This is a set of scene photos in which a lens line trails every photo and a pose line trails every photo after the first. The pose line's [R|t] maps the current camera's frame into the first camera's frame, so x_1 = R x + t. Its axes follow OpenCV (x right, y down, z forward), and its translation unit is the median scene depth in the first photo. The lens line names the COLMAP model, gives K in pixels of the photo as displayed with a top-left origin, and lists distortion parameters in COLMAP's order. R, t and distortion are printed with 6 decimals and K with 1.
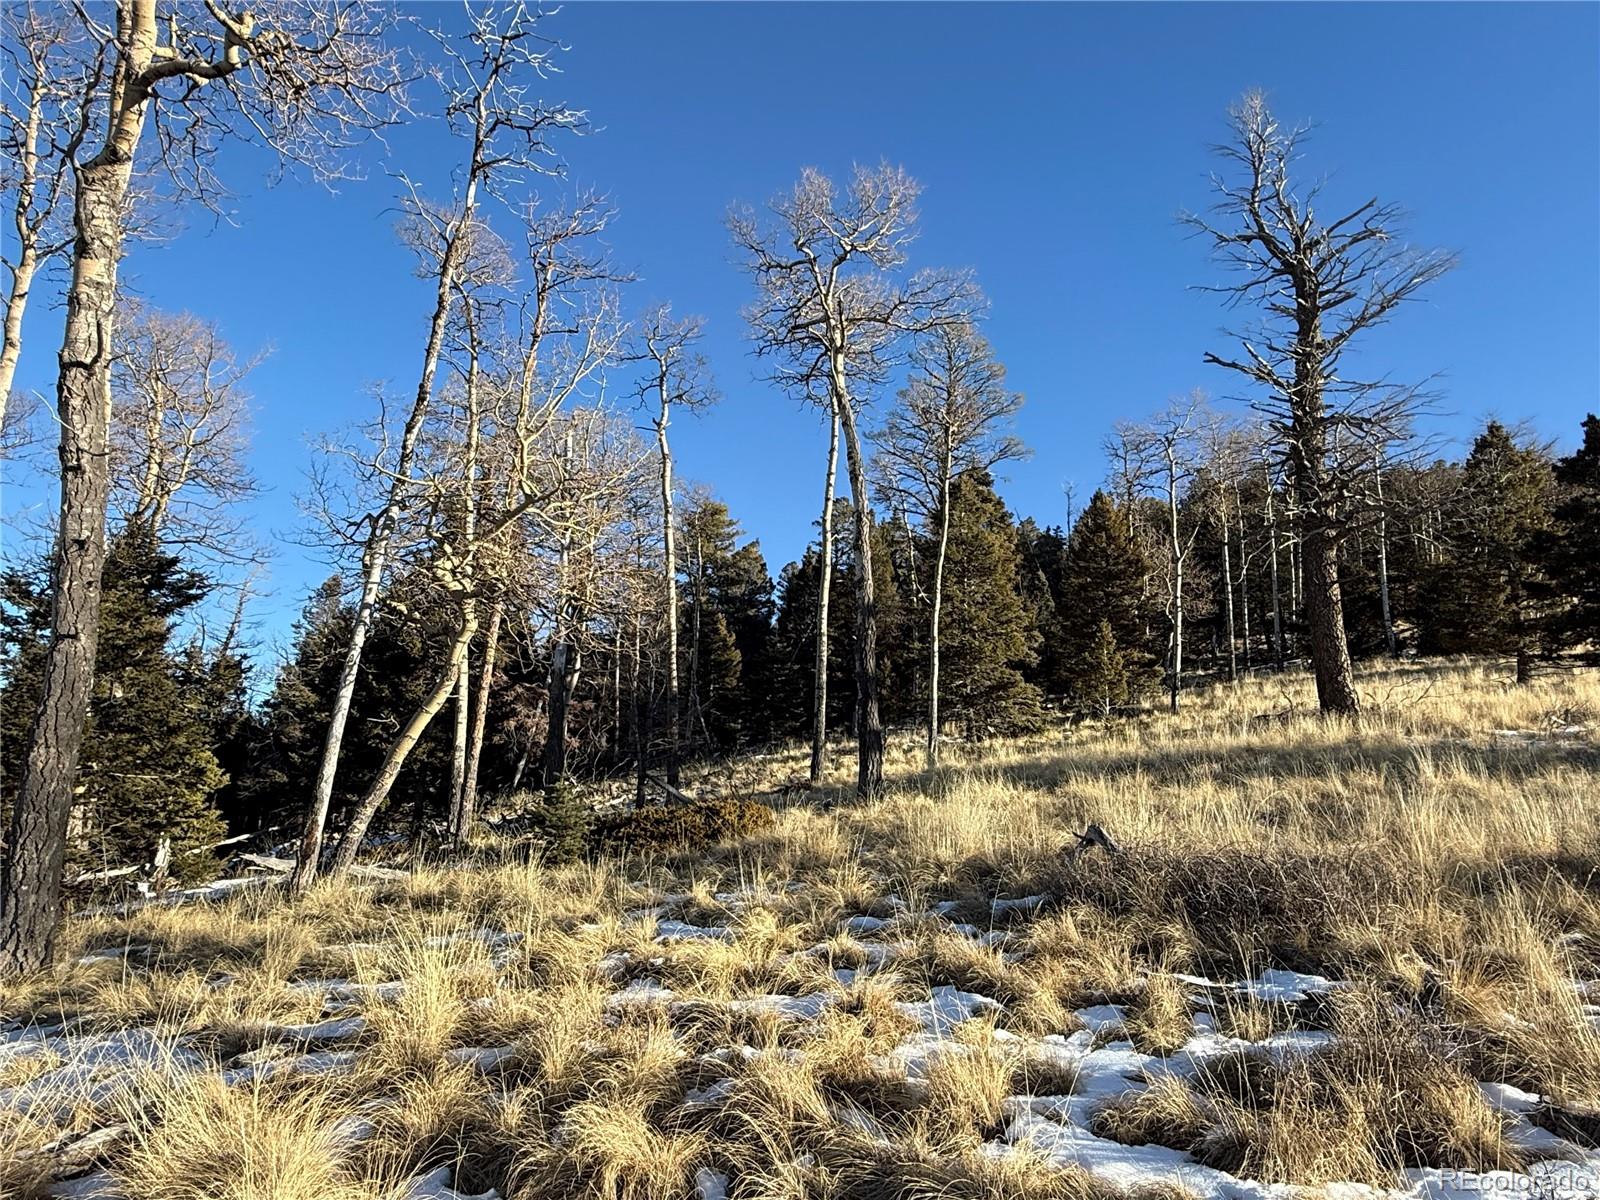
lens RADIAL K [[1011.8, 0, 836.1], [0, 1011.8, 603.5], [0, 0, 1]] dist [-0.001335, 0.000793]
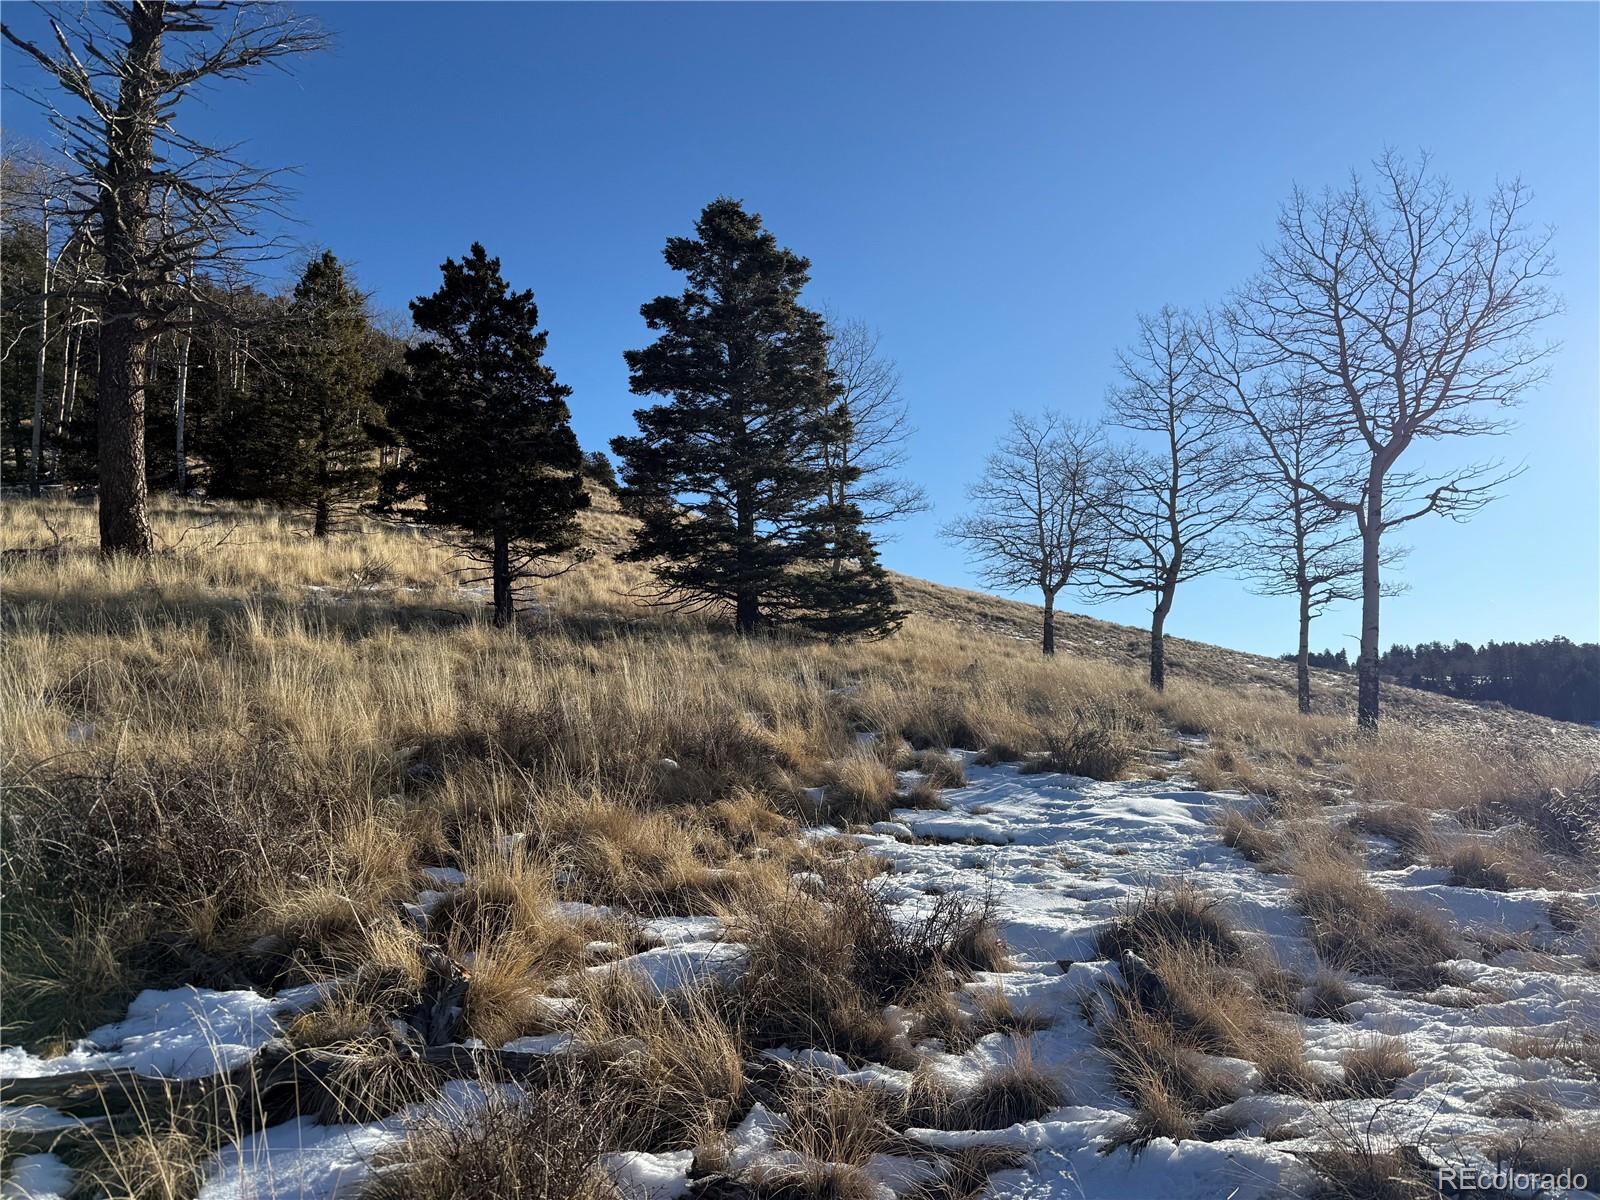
lens RADIAL K [[1072.9, 0, 757.3], [0, 1072.9, 611.7], [0, 0, 1]] dist [-0.003047, -0.016296]
pose [[0.508675, 0.028174, 0.860497, 0.030432], [-0.157531, 0.985637, 0.060852, 0.023593], [-0.846424, -0.166509, 0.505807, 0.148465]]
